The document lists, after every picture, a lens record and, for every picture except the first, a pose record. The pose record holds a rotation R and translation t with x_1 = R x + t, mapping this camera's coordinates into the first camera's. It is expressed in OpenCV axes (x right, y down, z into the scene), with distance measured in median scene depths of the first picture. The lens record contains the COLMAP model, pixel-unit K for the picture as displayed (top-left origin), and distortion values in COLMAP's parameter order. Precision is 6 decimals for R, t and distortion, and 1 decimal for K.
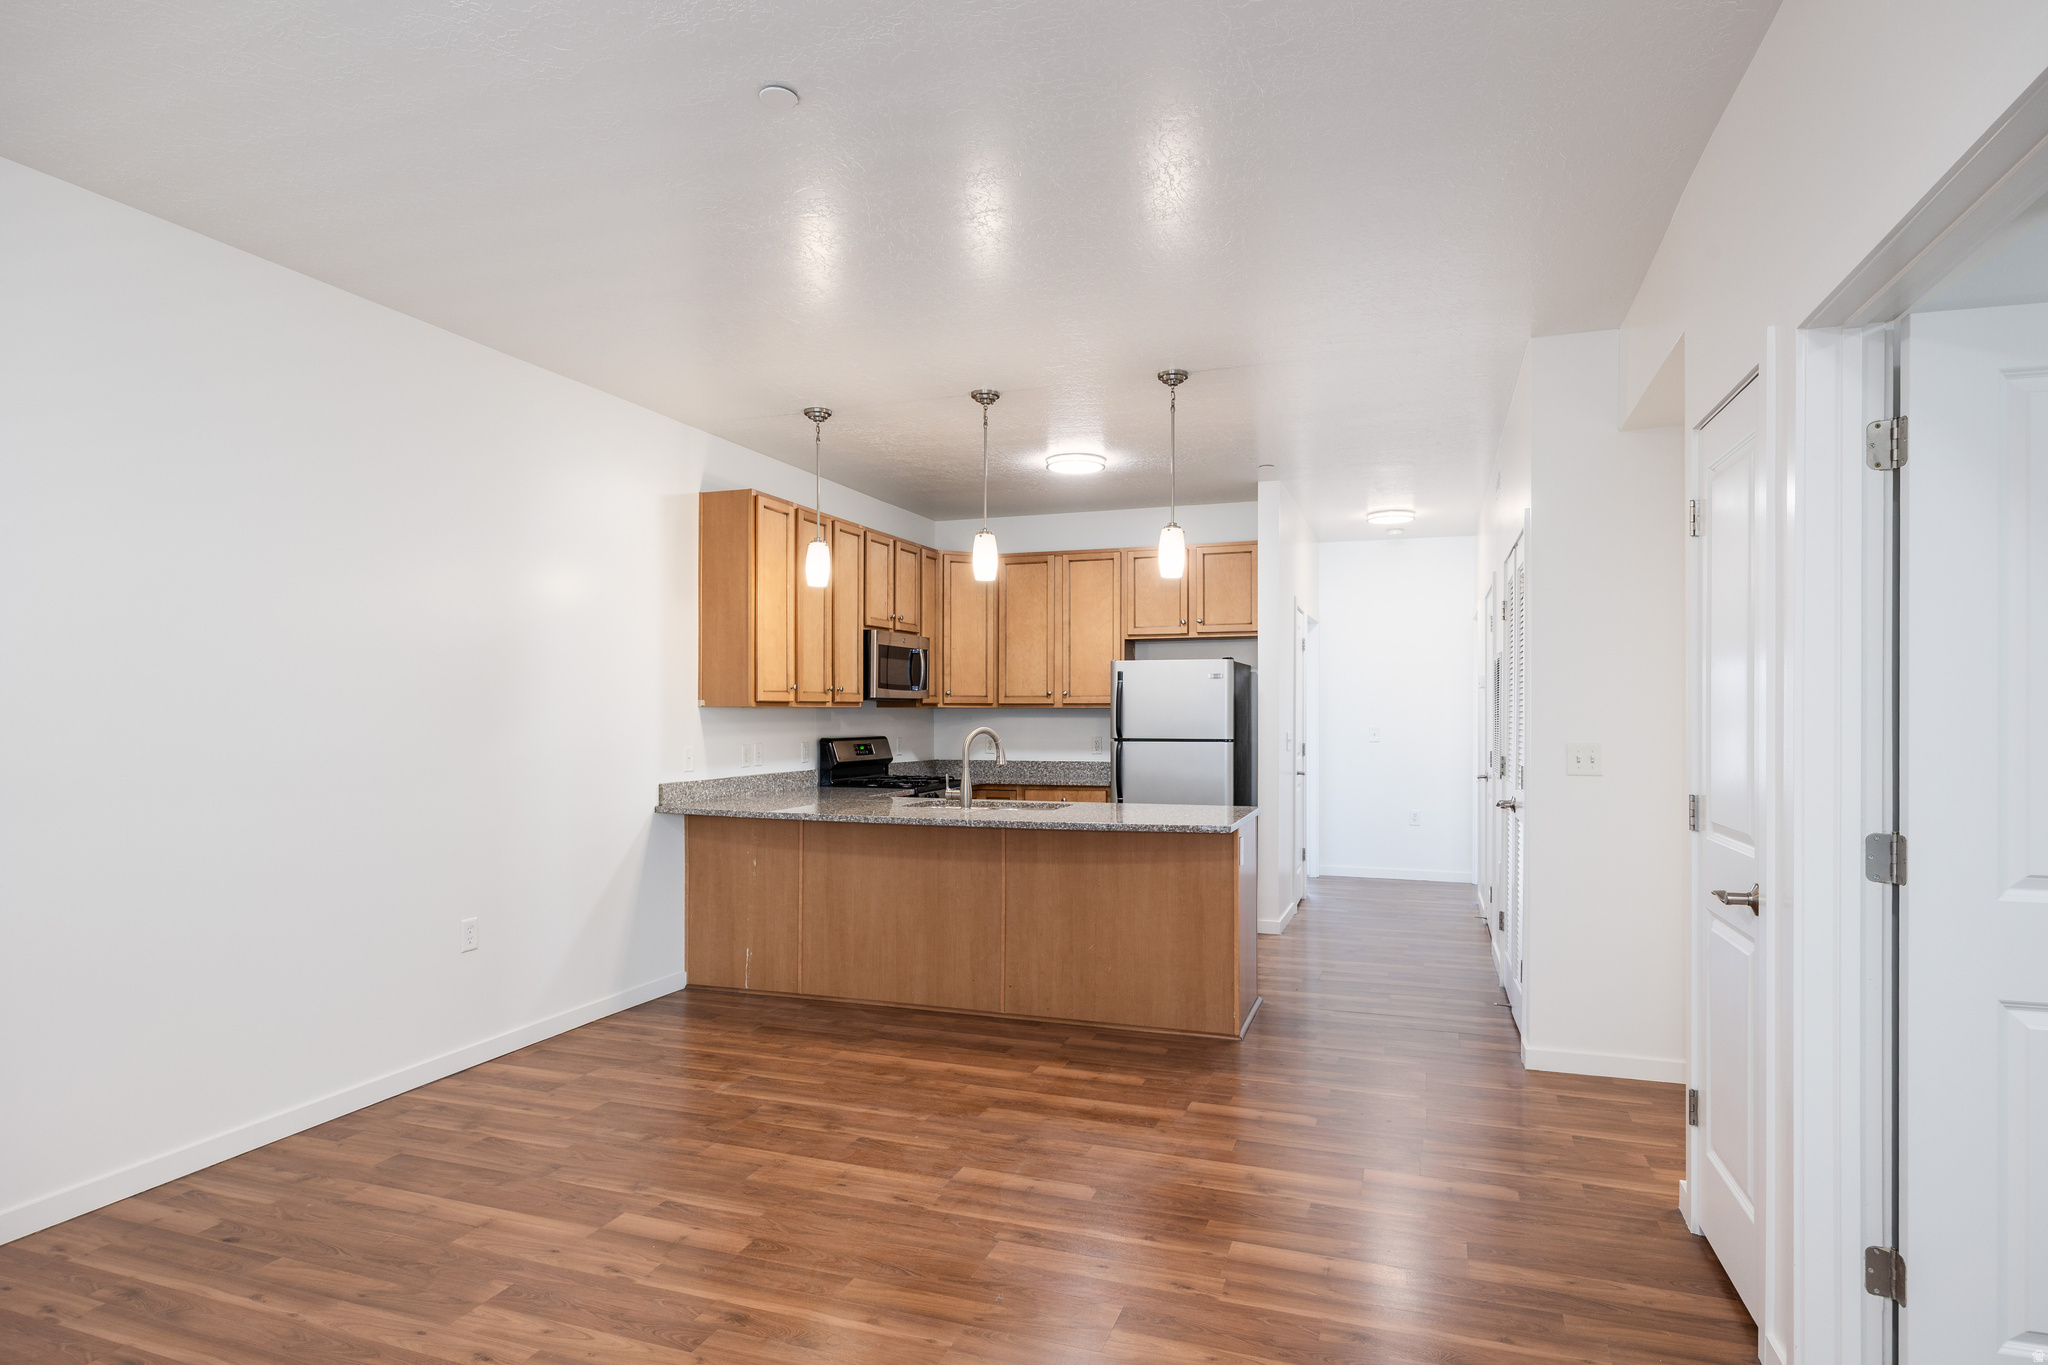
lens RADIAL K [[1231.4, 0, 980.7], [0, 1231.4, 701.2], [0, 0, 1]] dist [-0.002153, 0.000190]
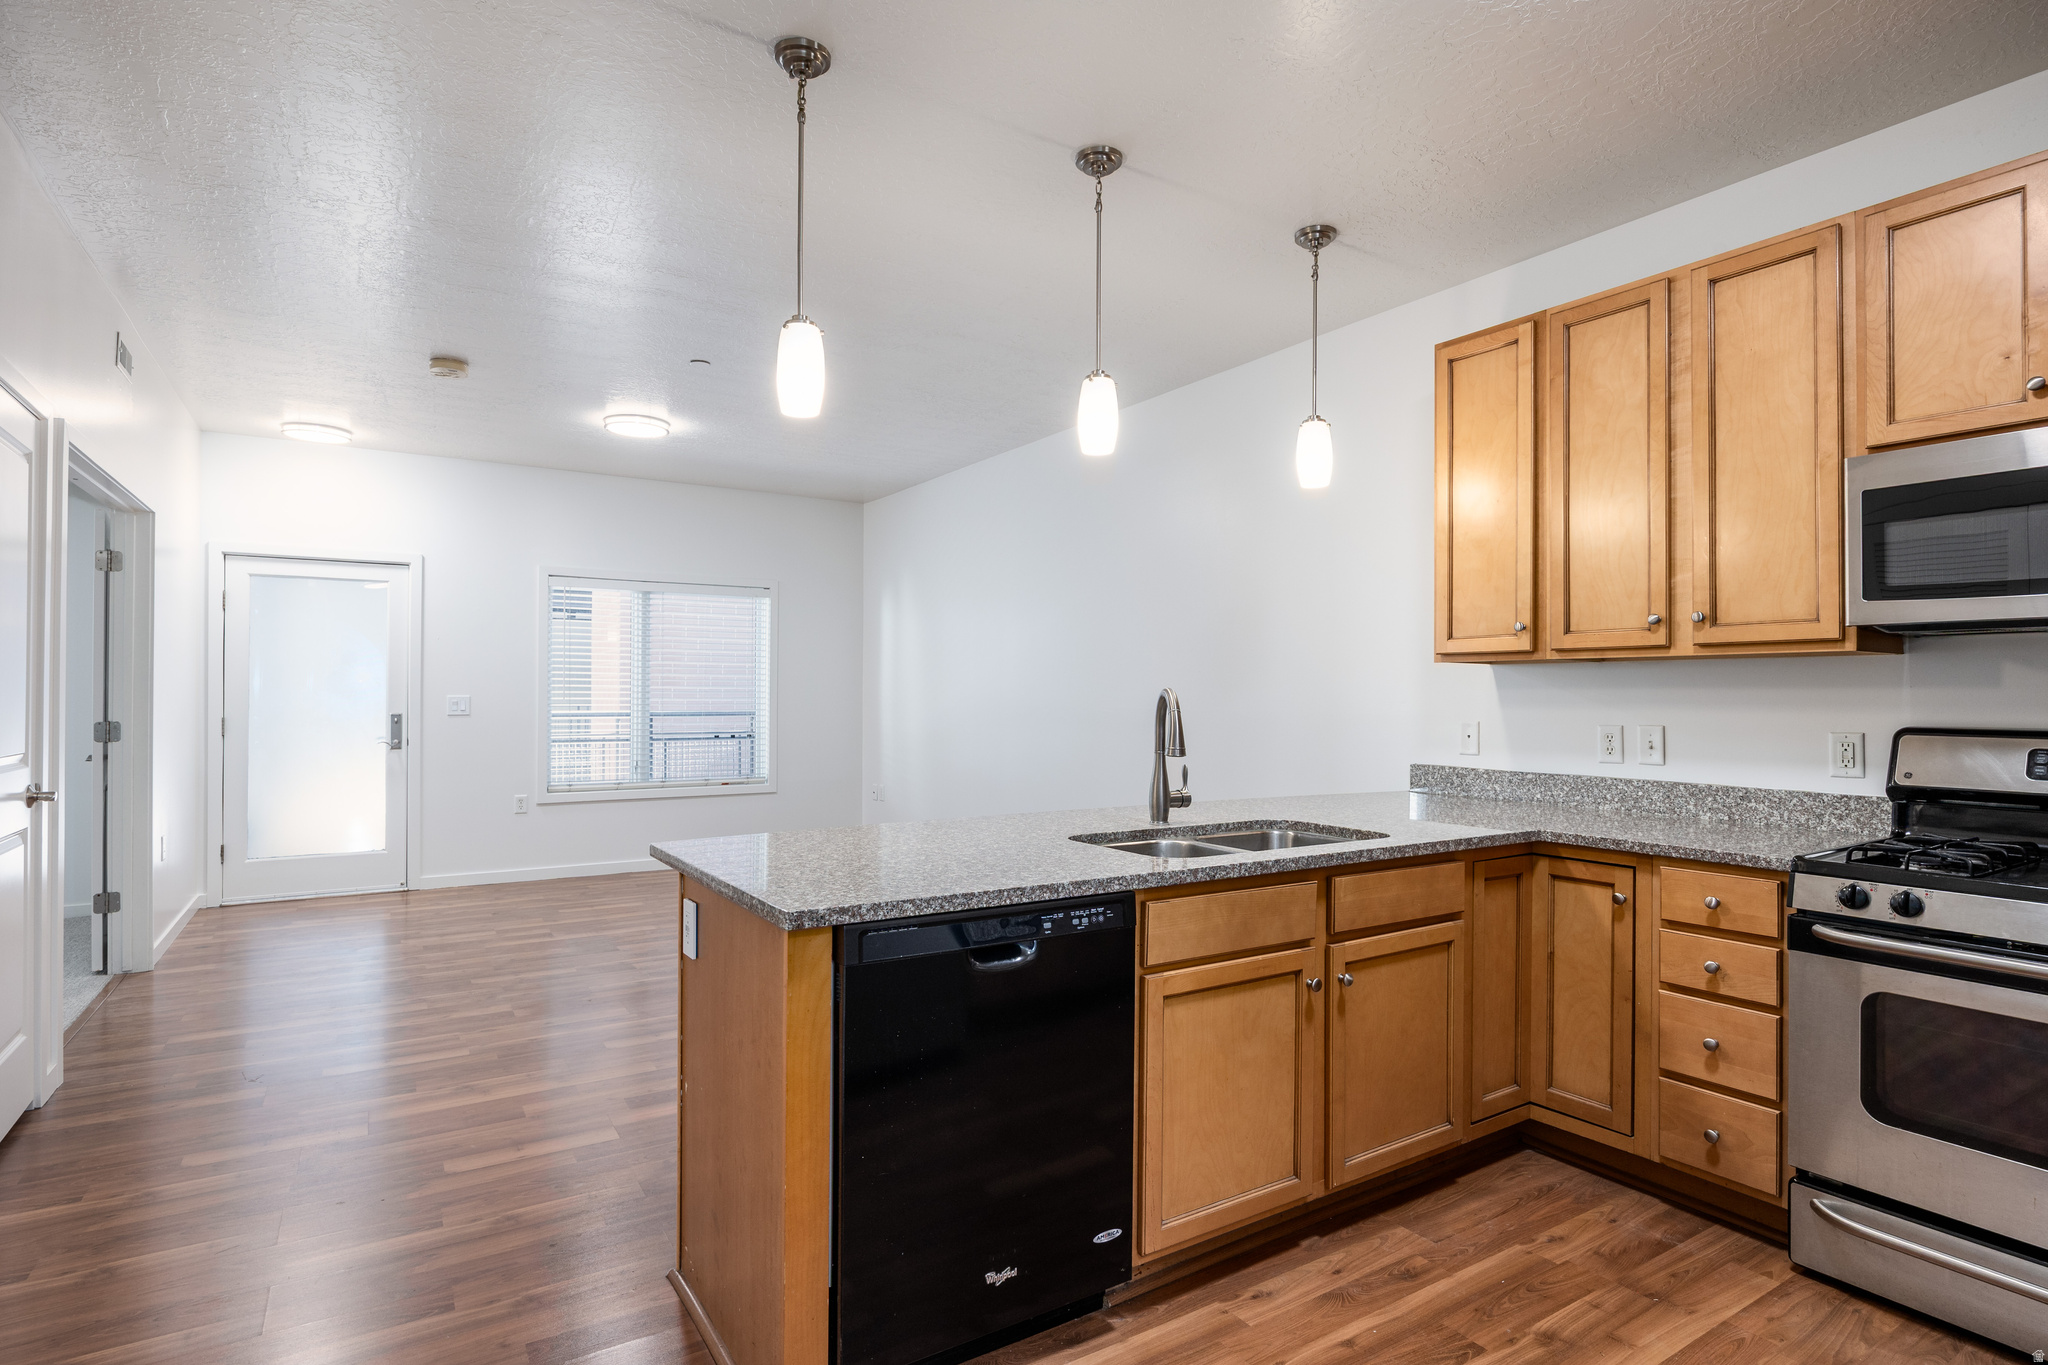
lens RADIAL K [[991.6, 0, 1030.9], [0, 991.6, 685.1], [0, 0, 1]] dist [0.005729, -0.000033]
pose [[-0.586006, -0.014881, -0.810170, 0.378039], [-0.003643, 0.999870, -0.015731, 0.025841], [0.810299, -0.006267, -0.585984, 1.105742]]
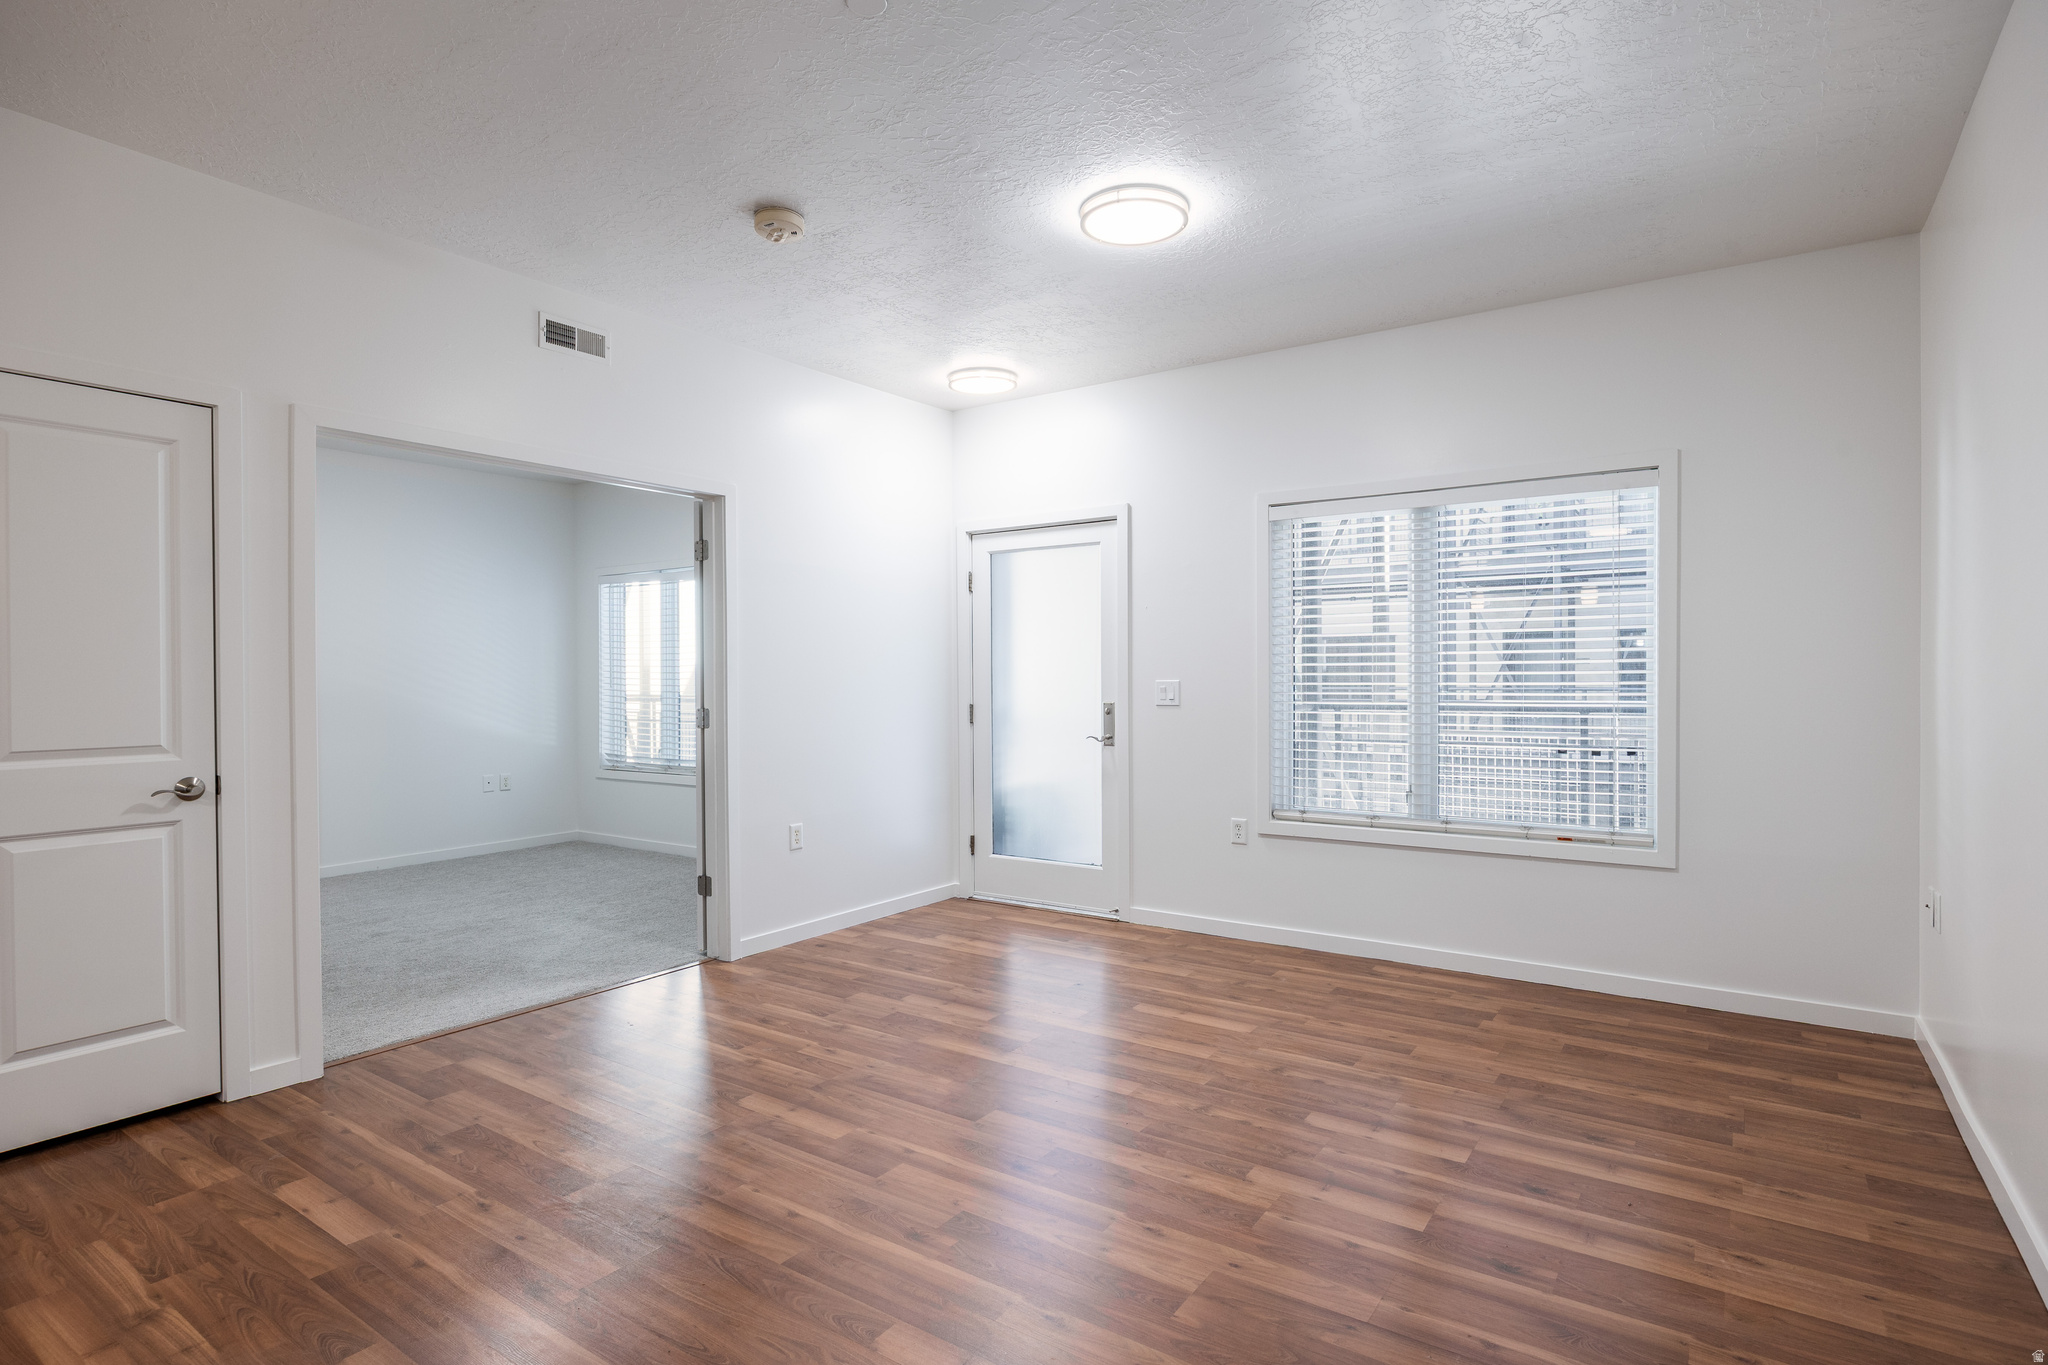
lens RADIAL K [[1029.7, 0, 998.4], [0, 1029.7, 686.8], [0, 0, 1]] dist [-0.011208, -0.000756]
pose [[-0.975160, -0.000547, 0.221502, -0.206157], [0.001049, 0.999974, 0.007085, 0.021923], [-0.221501, 0.007141, -0.975134, 0.826782]]
